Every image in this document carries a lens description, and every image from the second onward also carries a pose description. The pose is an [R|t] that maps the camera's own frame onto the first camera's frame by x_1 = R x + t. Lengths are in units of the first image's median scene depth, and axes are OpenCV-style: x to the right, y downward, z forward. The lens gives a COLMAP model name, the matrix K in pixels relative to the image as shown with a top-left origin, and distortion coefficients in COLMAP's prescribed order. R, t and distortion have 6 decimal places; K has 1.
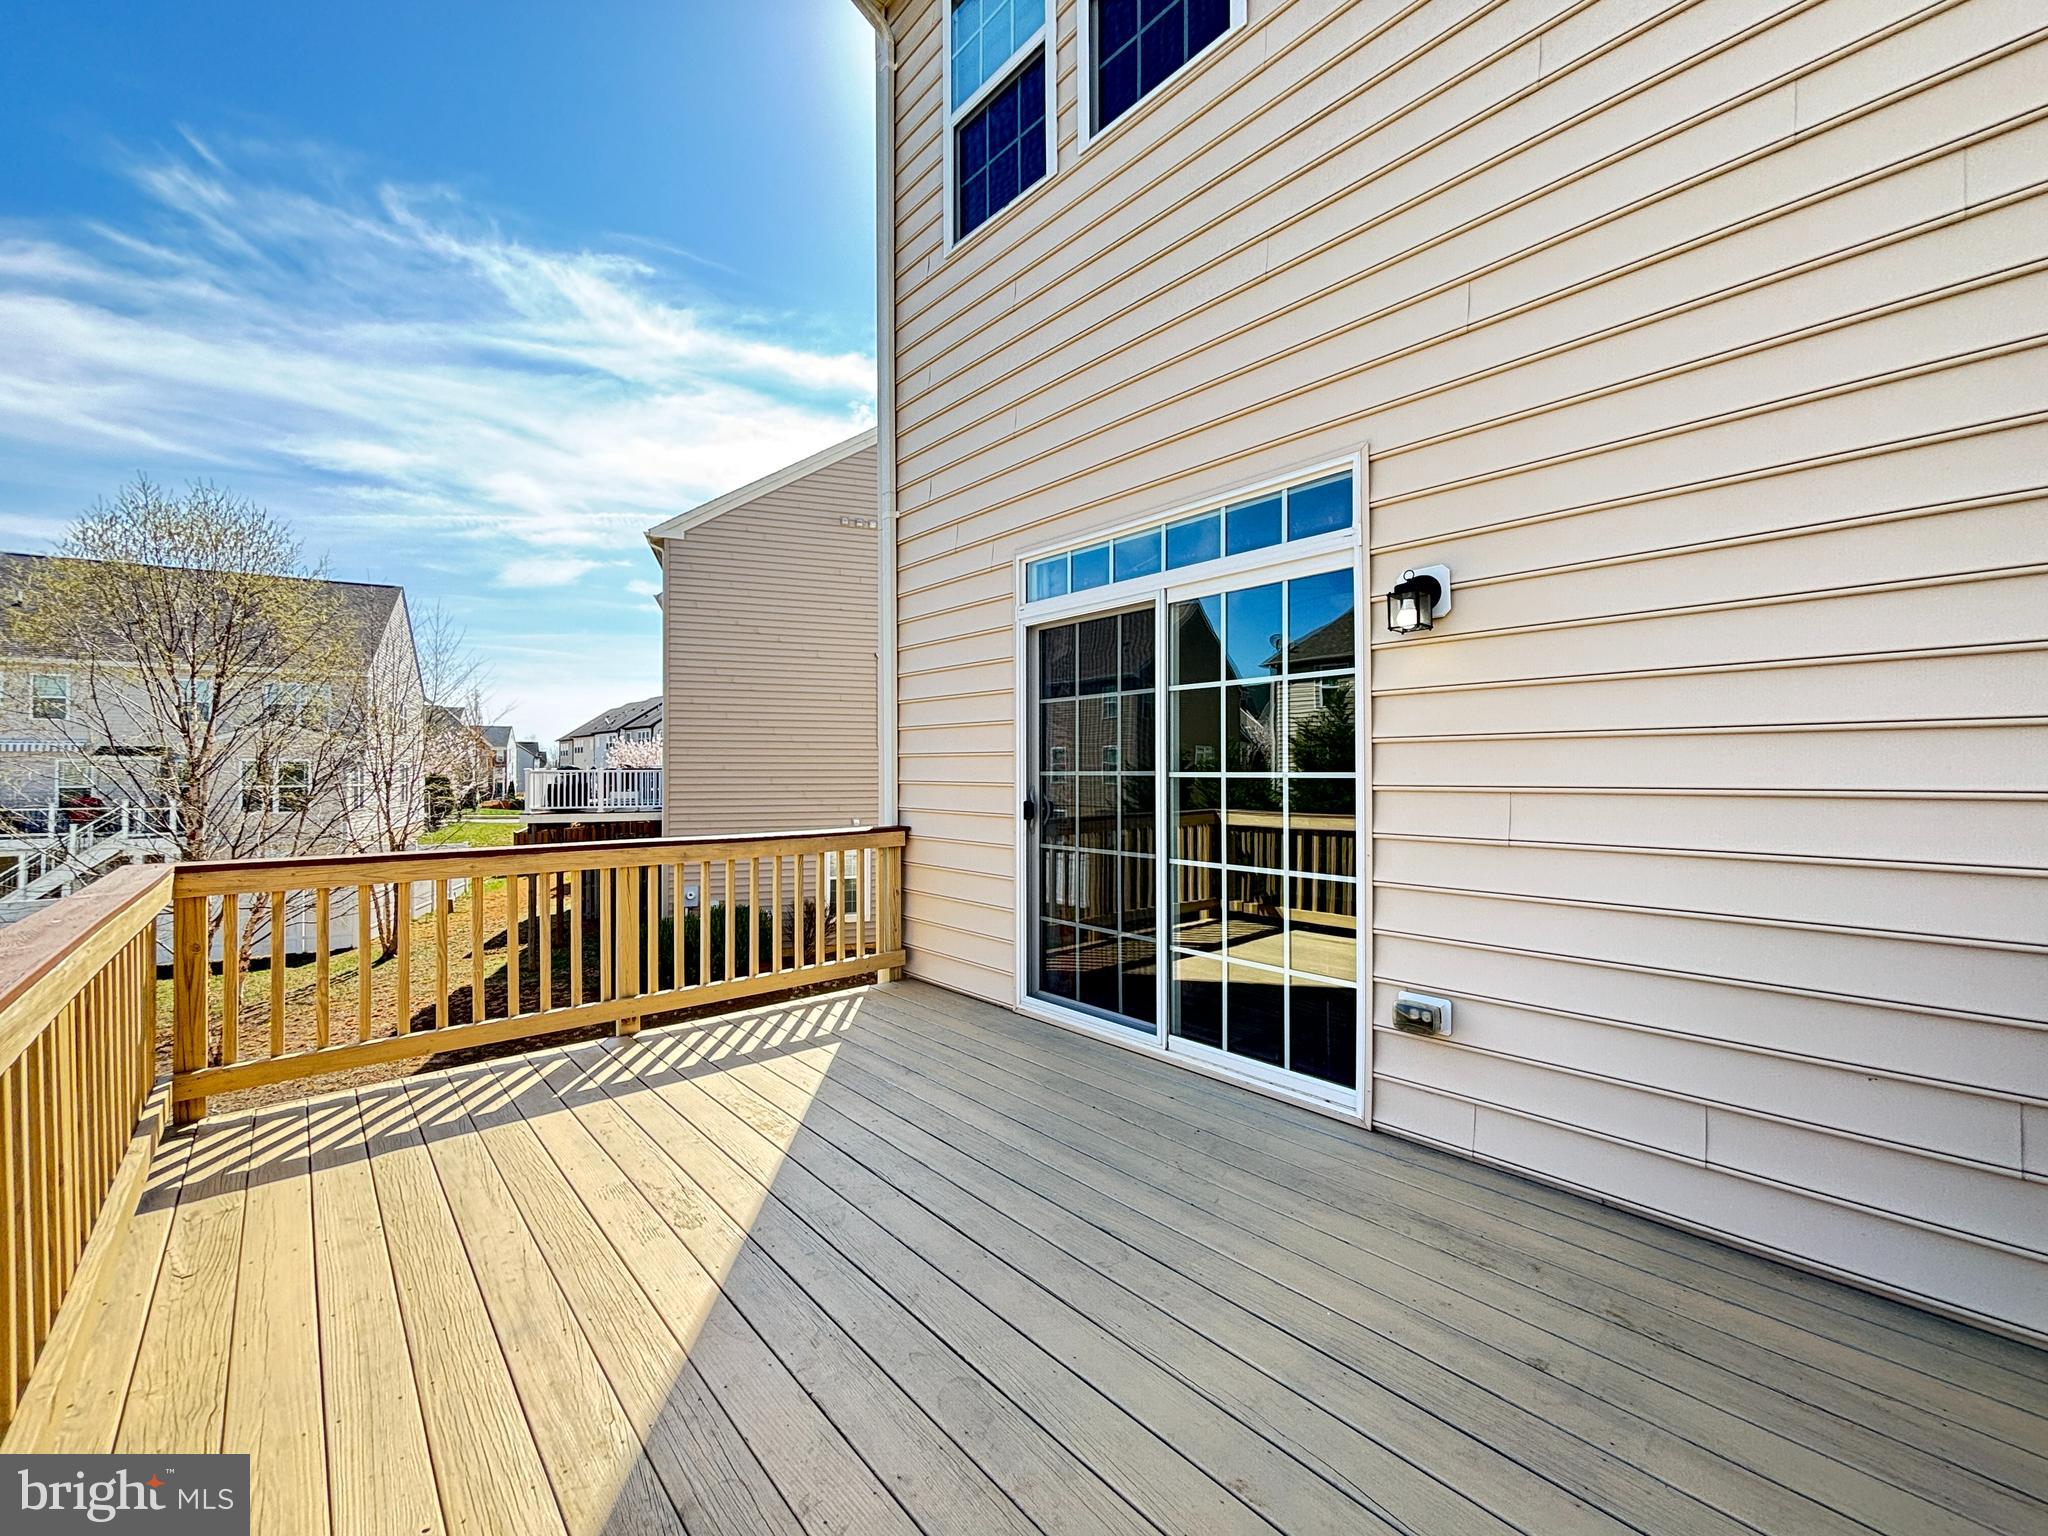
lens RADIAL K [[810.0, 0, 1028.6], [0, 810.0, 783.0], [0, 0, 1]] dist [-0.024142, 0.000319]
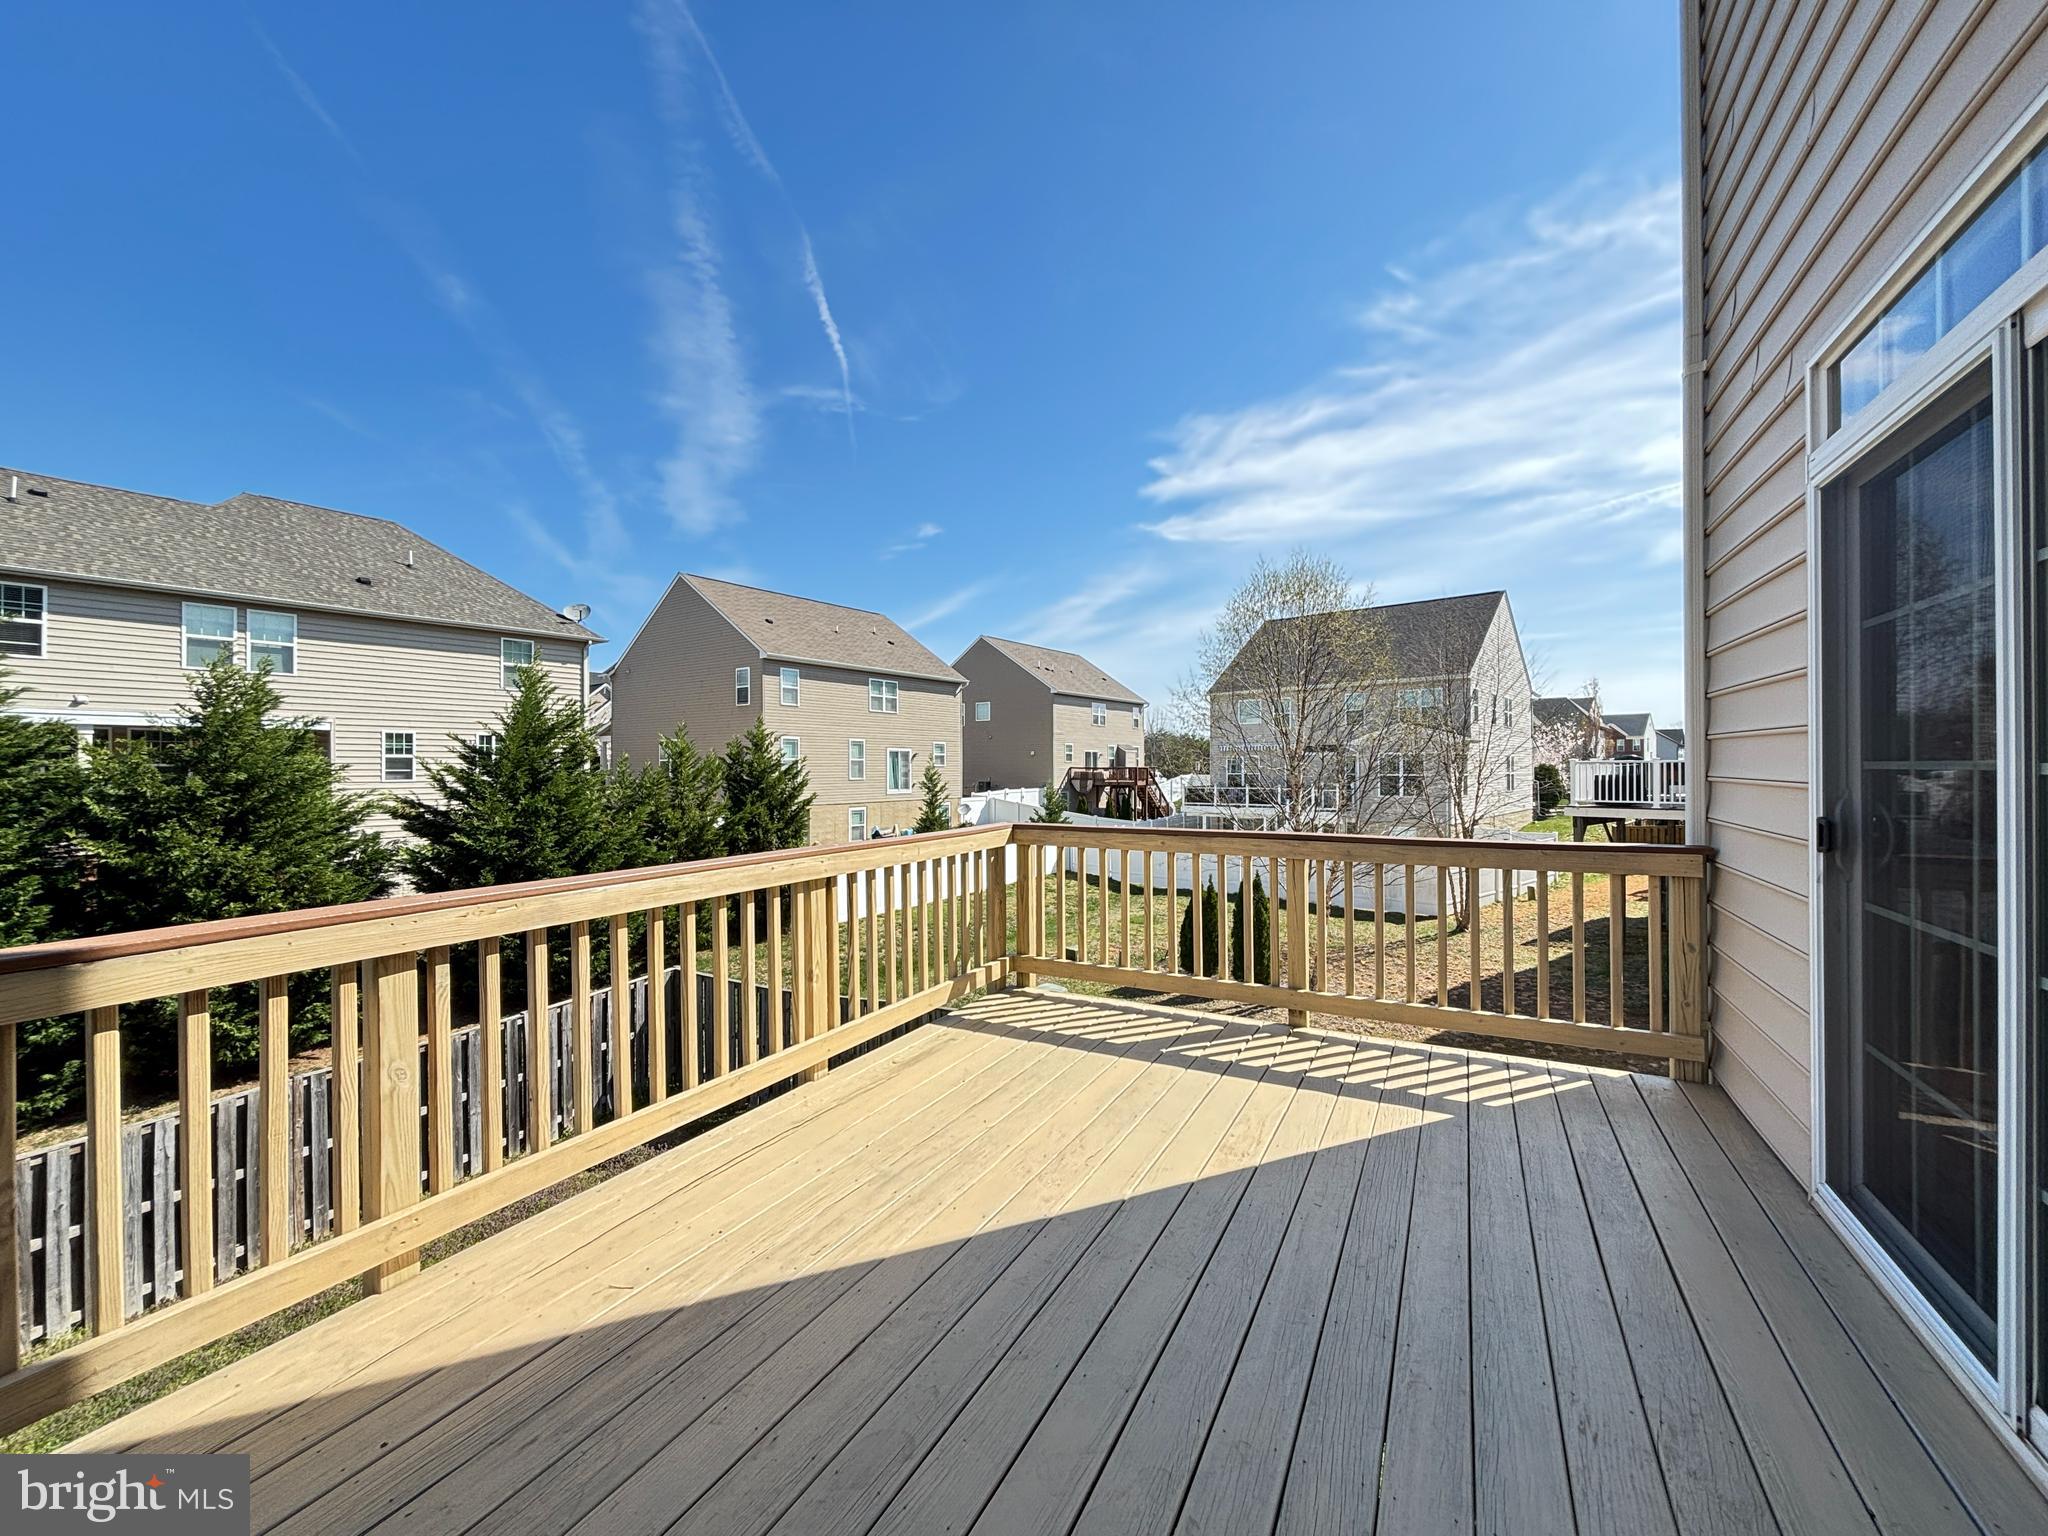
lens RADIAL K [[821.9, 0, 1024.4], [0, 821.9, 758.6], [0, 0, 1]] dist [0.005919, 0.000344]
pose [[0.334400, -0.009501, -0.942383, 0.332152], [-0.009545, 0.999864, -0.013468, -0.004171], [0.942383, 0.013499, 0.334263, 0.305908]]
